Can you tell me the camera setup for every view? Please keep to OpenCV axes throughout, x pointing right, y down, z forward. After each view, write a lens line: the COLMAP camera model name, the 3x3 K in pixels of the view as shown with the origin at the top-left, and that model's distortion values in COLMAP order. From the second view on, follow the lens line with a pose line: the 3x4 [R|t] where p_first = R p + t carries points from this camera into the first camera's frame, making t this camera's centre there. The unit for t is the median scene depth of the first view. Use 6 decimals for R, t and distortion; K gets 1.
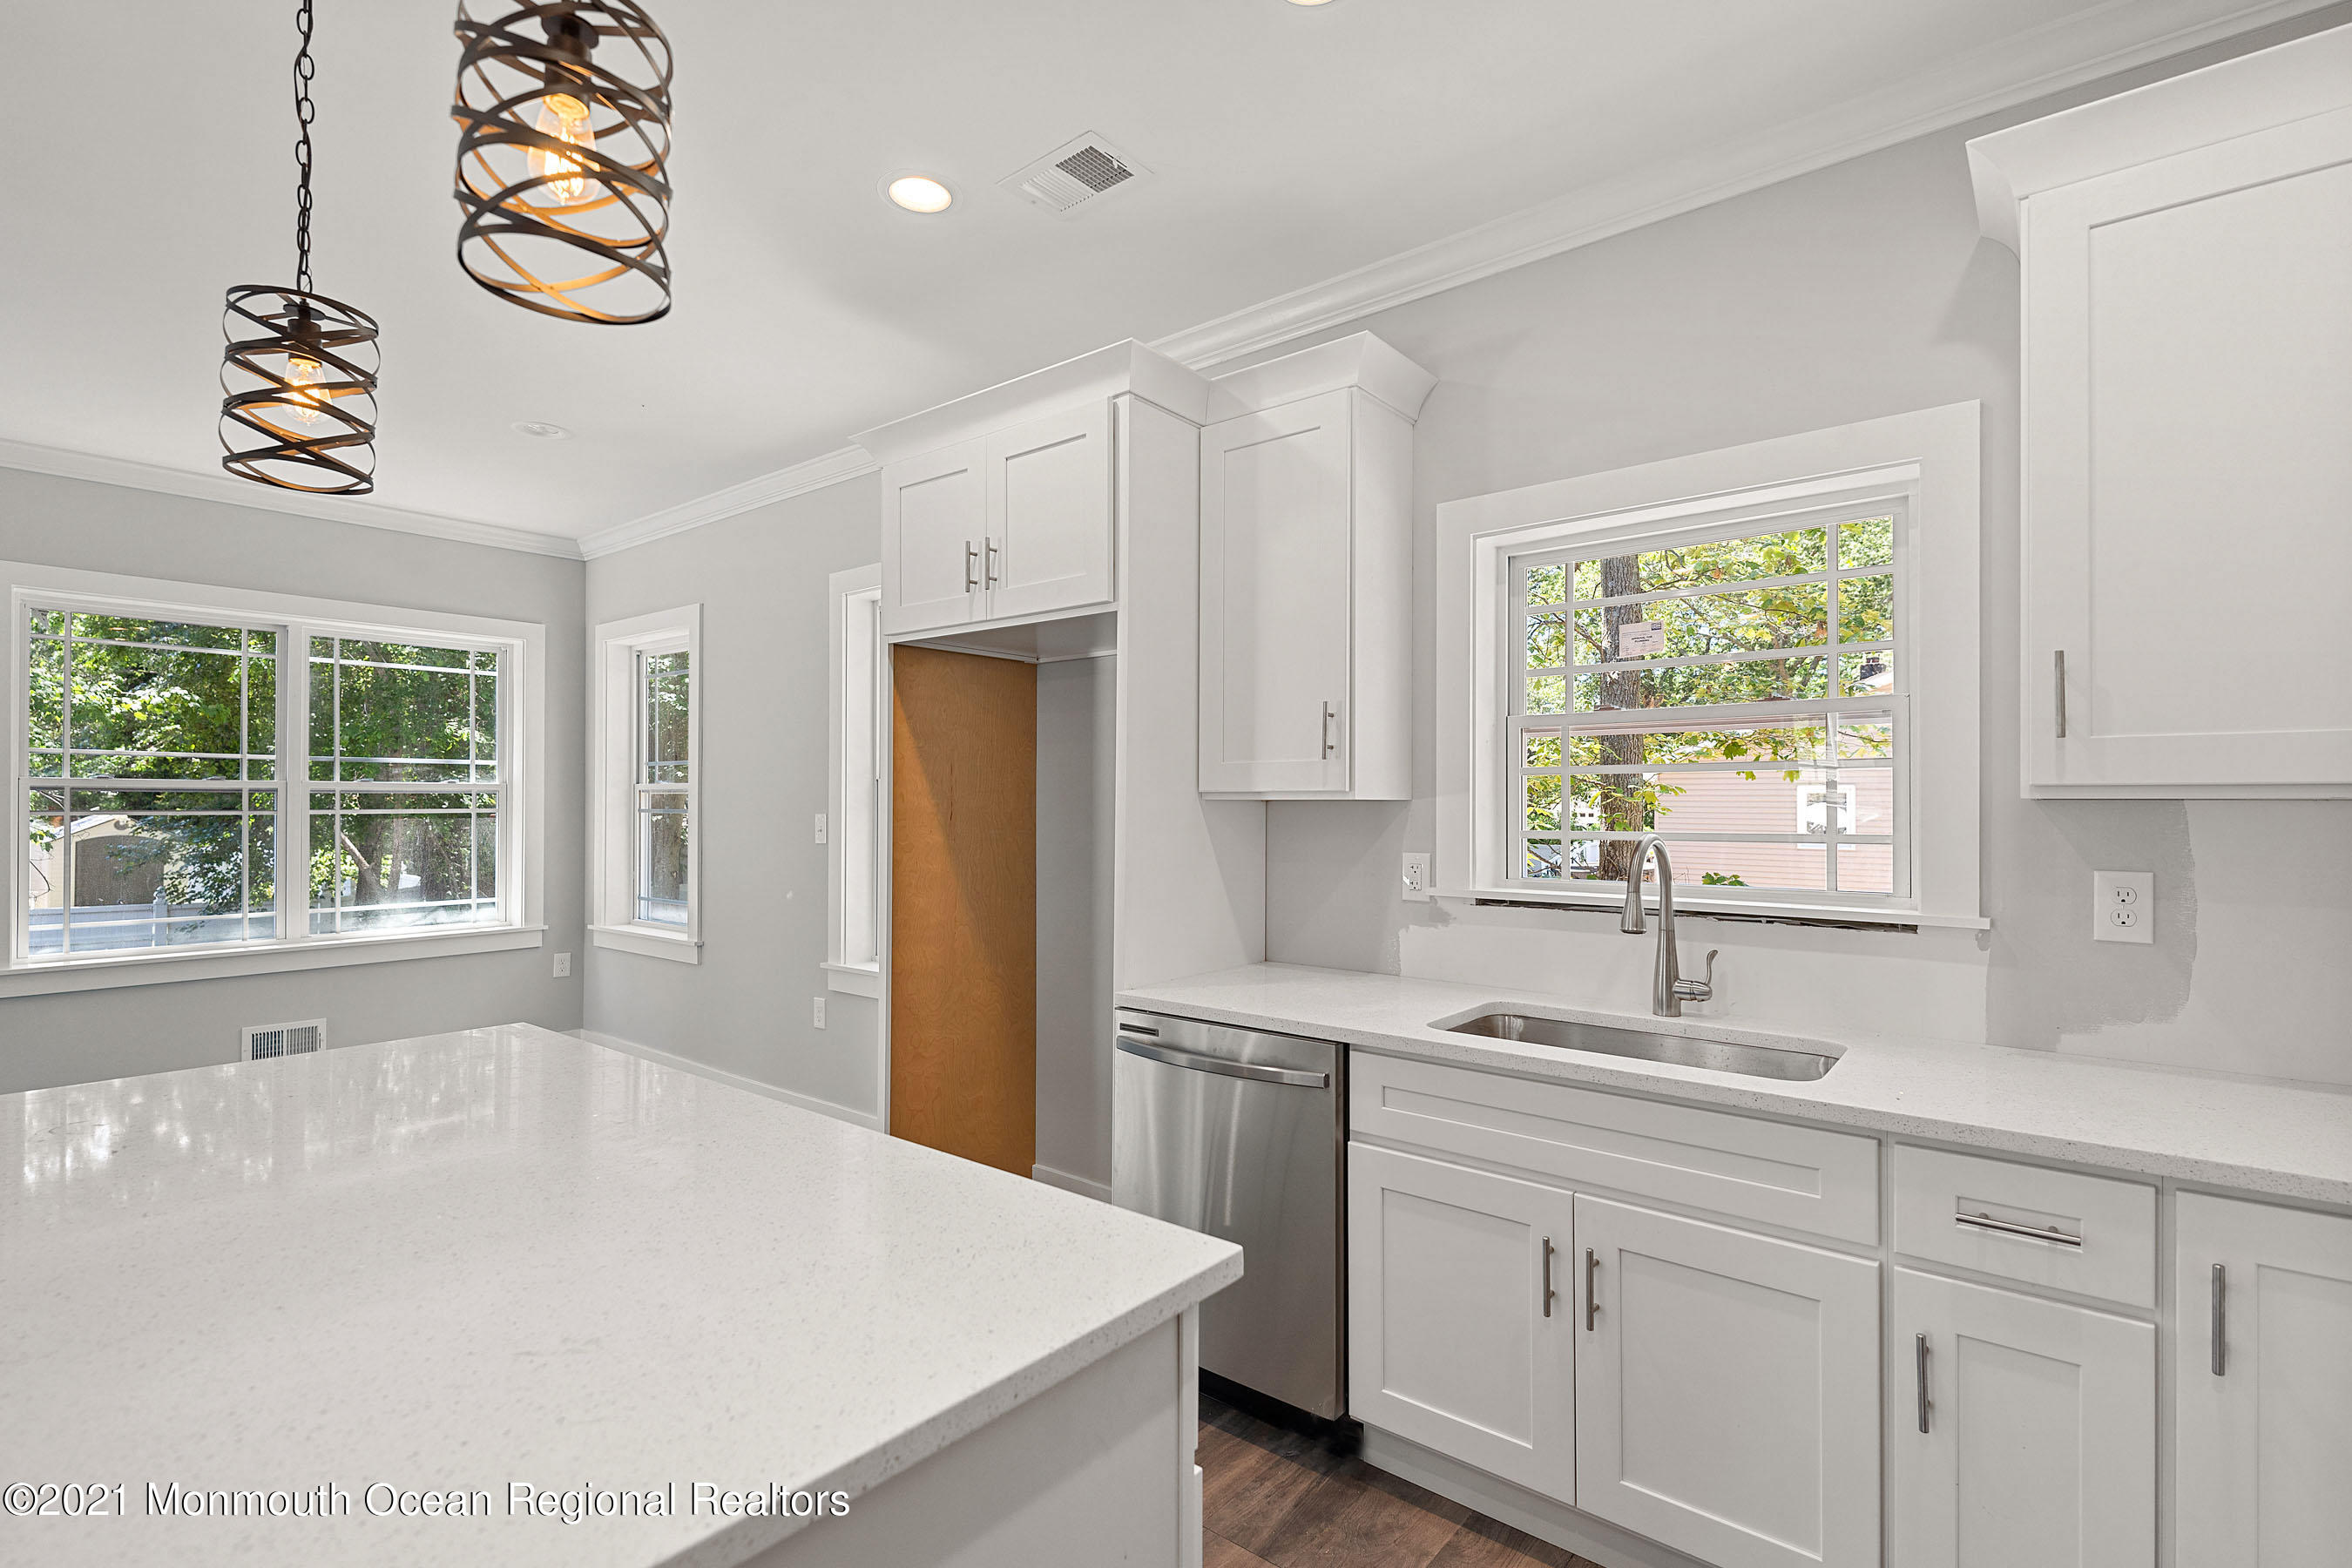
lens RADIAL K [[1090.5, 0, 1181.2], [0, 1090.5, 798.3], [0, 0, 1]] dist [0.031752, -0.019410]
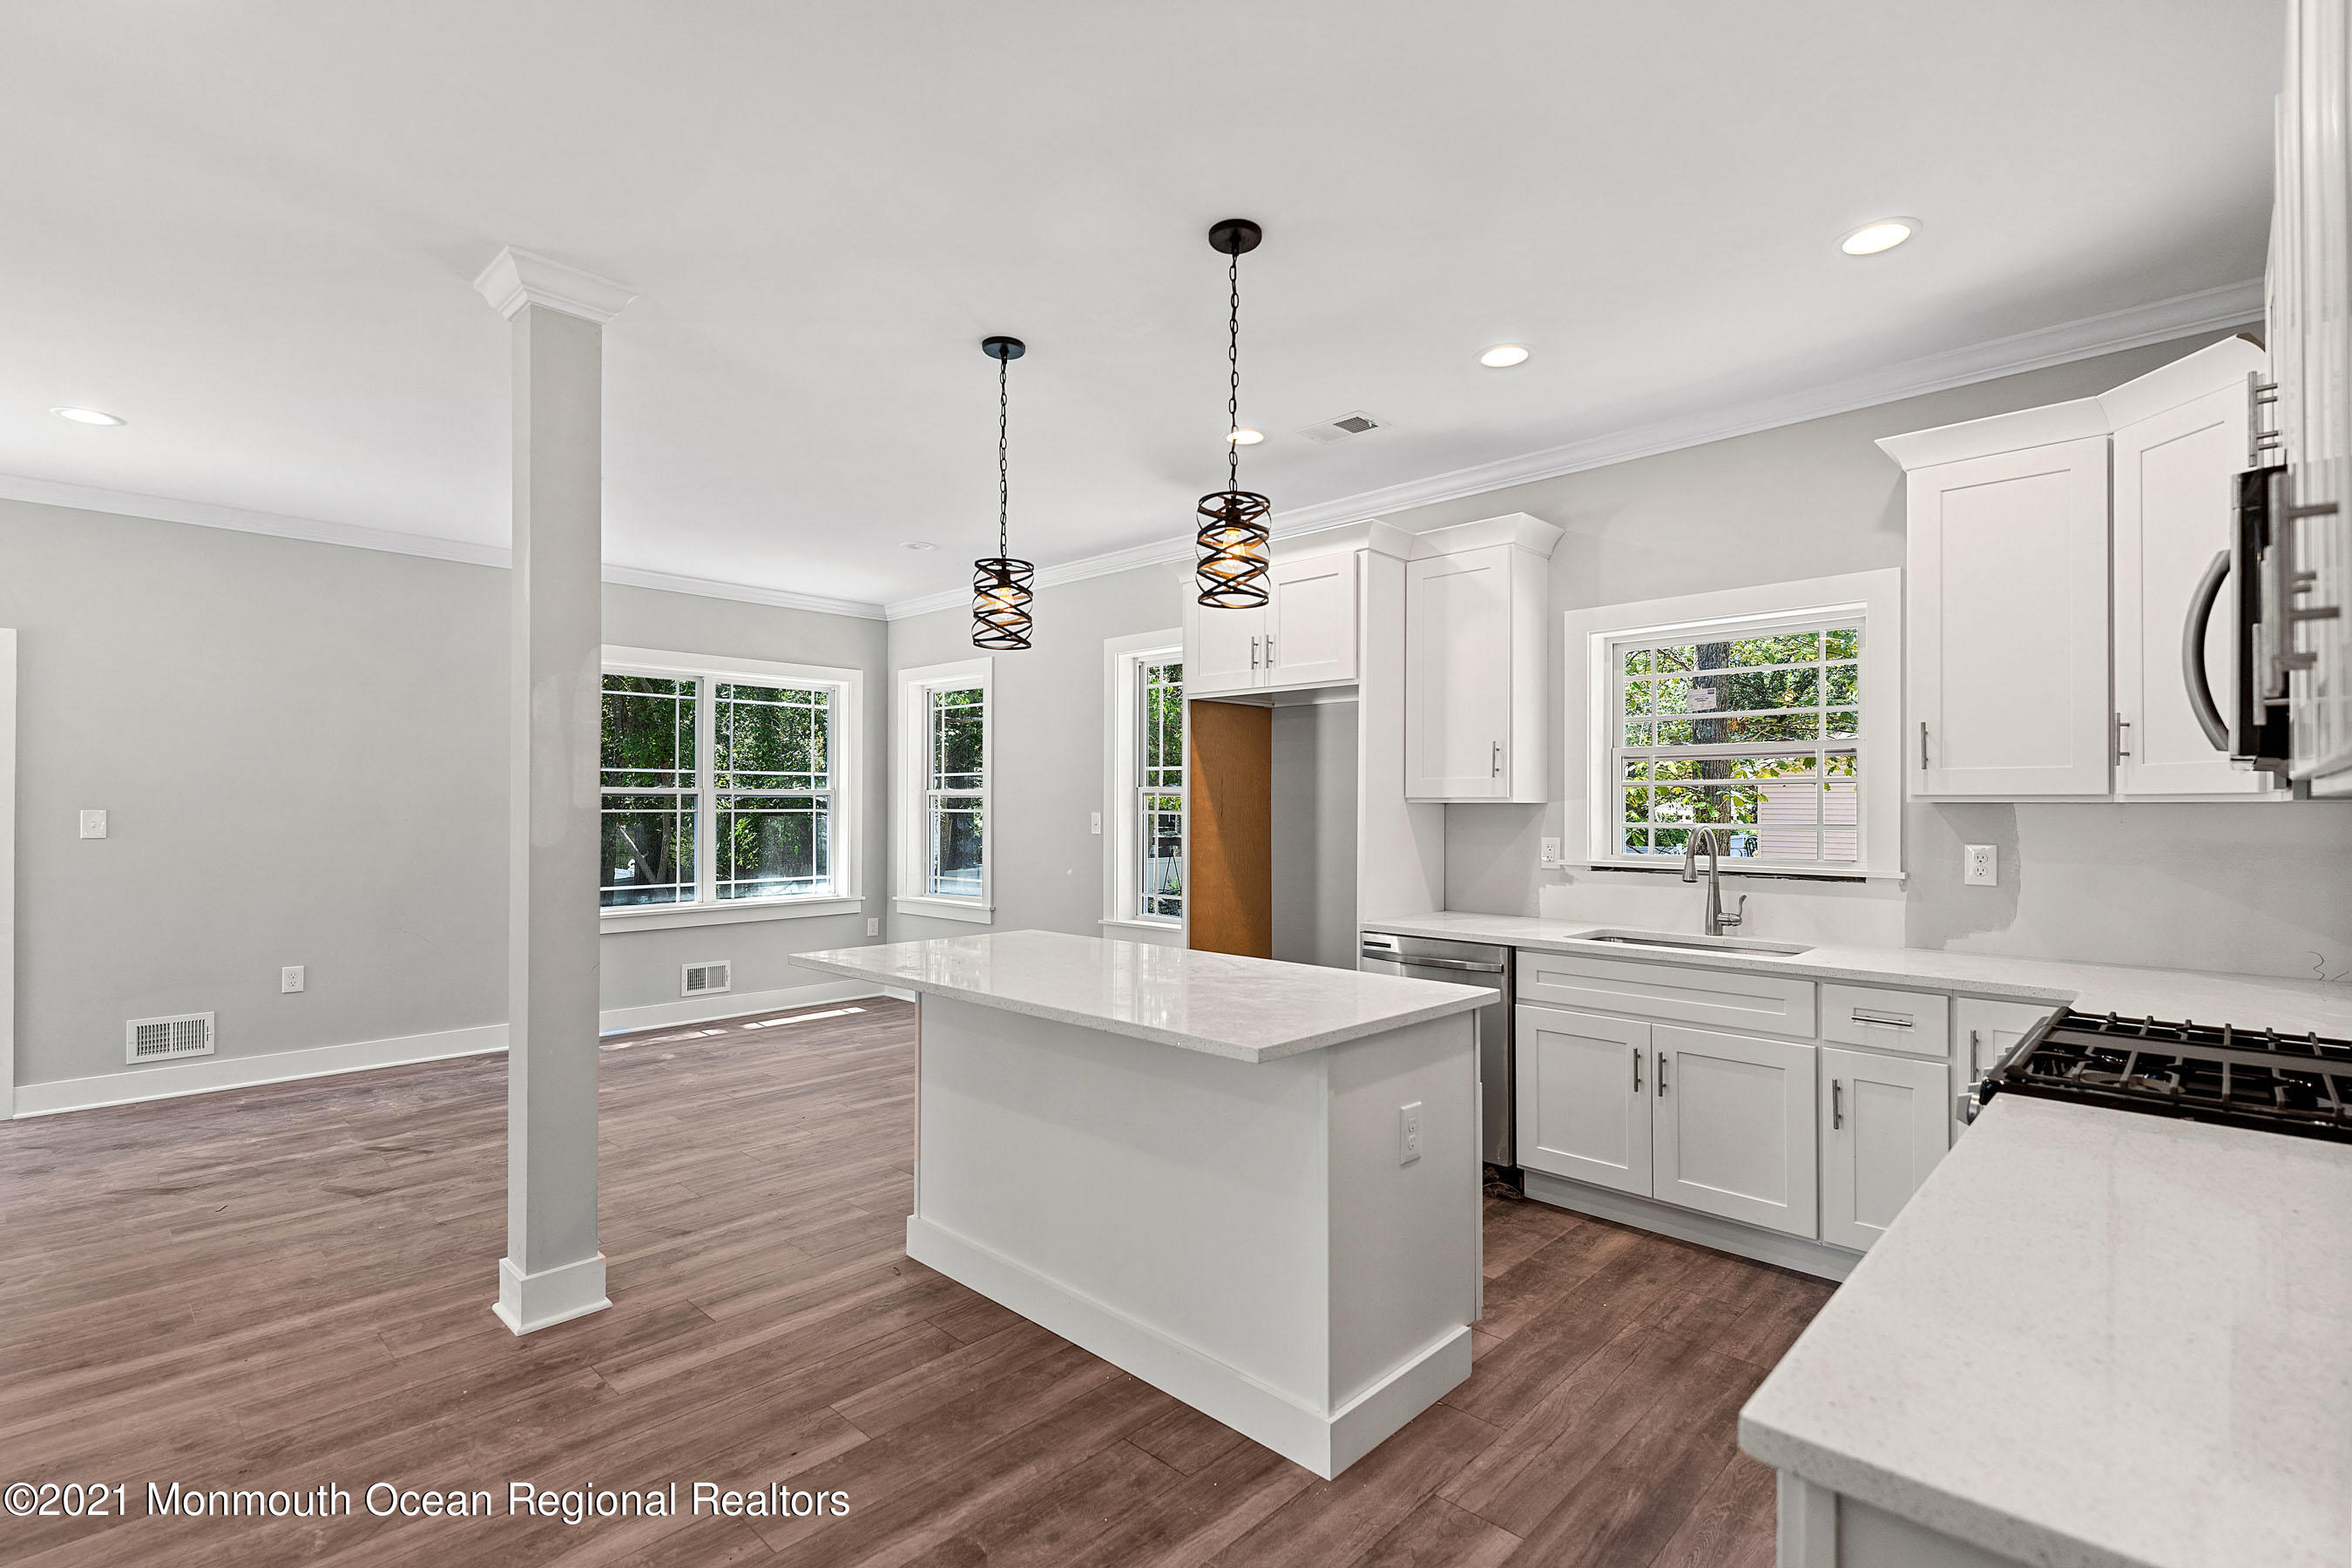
lens RADIAL K [[1082.9, 0, 1179.0], [0, 1082.9, 795.9], [0, 0, 1]] dist [0.031959, -0.018963]
pose [[0.996399, 0.000445, -0.084784, -0.185389], [-0.000858, 0.999988, -0.004830, -0.000344], [0.084781, 0.004885, 0.996388, -0.598440]]
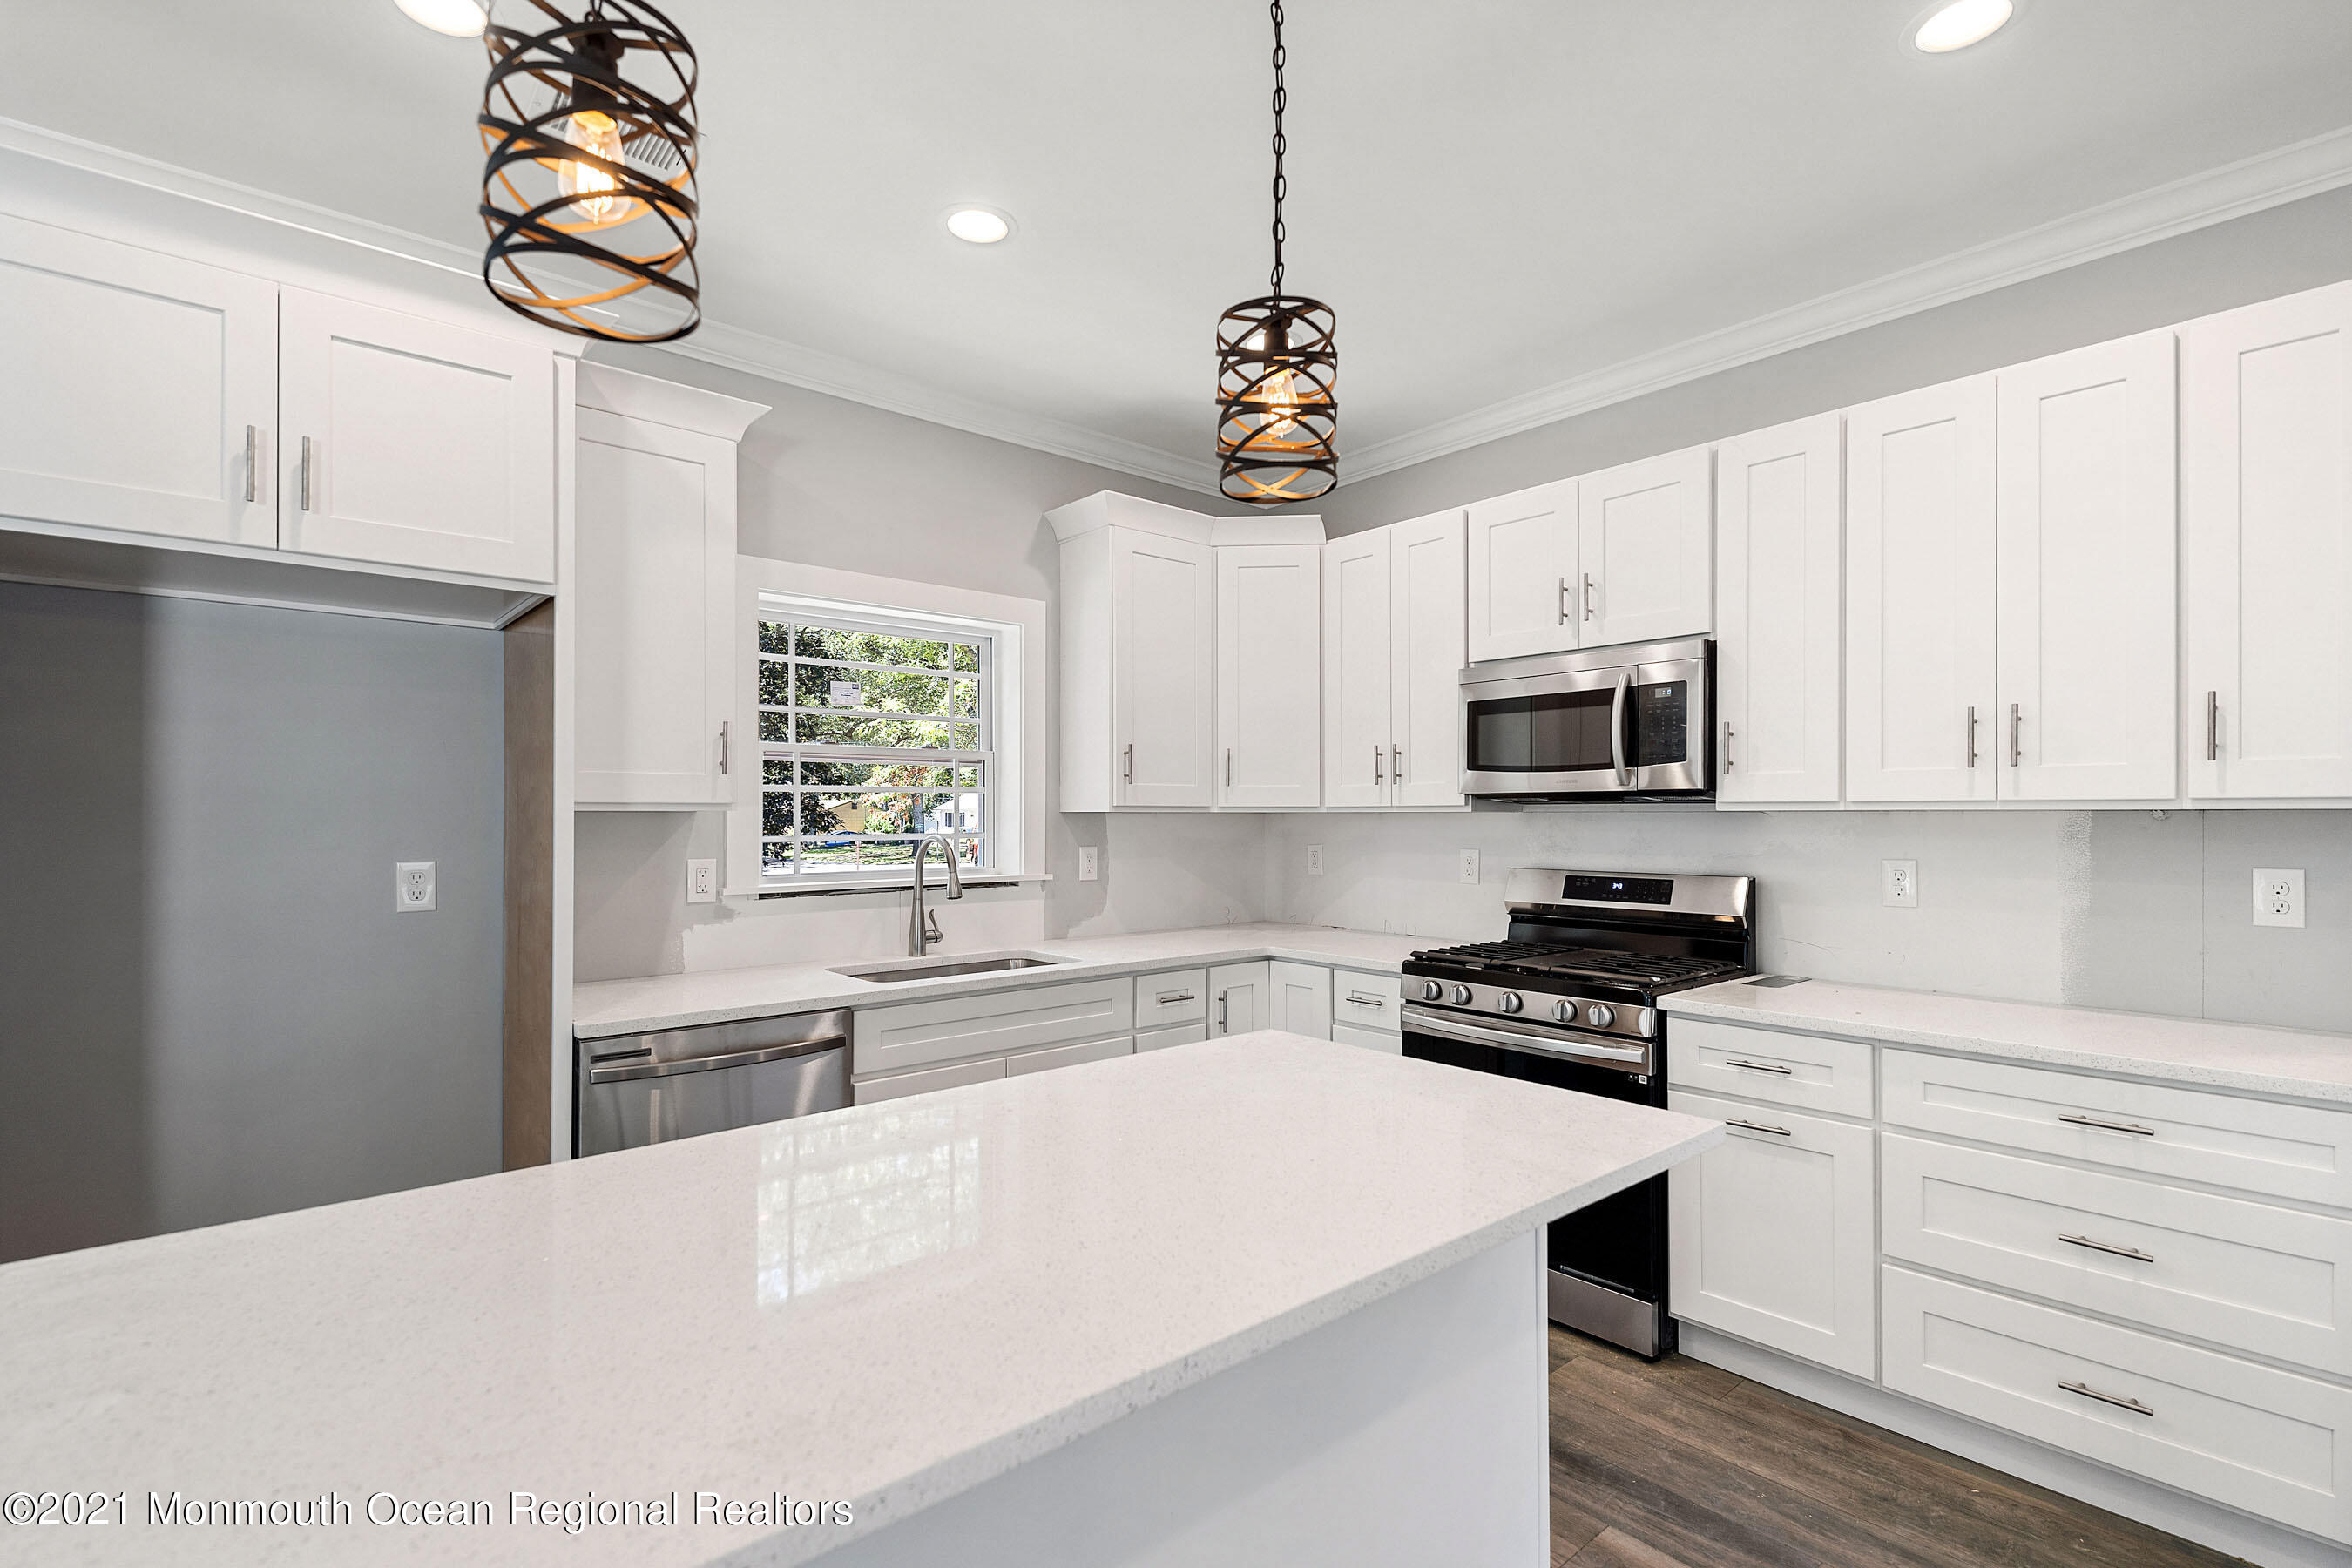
lens RADIAL K [[1073.6, 0, 1189.3], [0, 1073.6, 809.9], [0, 0, 1]] dist [0.001073, 0.000169]
pose [[0.170467, 0.004695, 0.985352, -0.818740], [-0.002798, 0.999987, -0.004281, 0.003680], [-0.985359, -0.002028, 0.170478, 0.338744]]
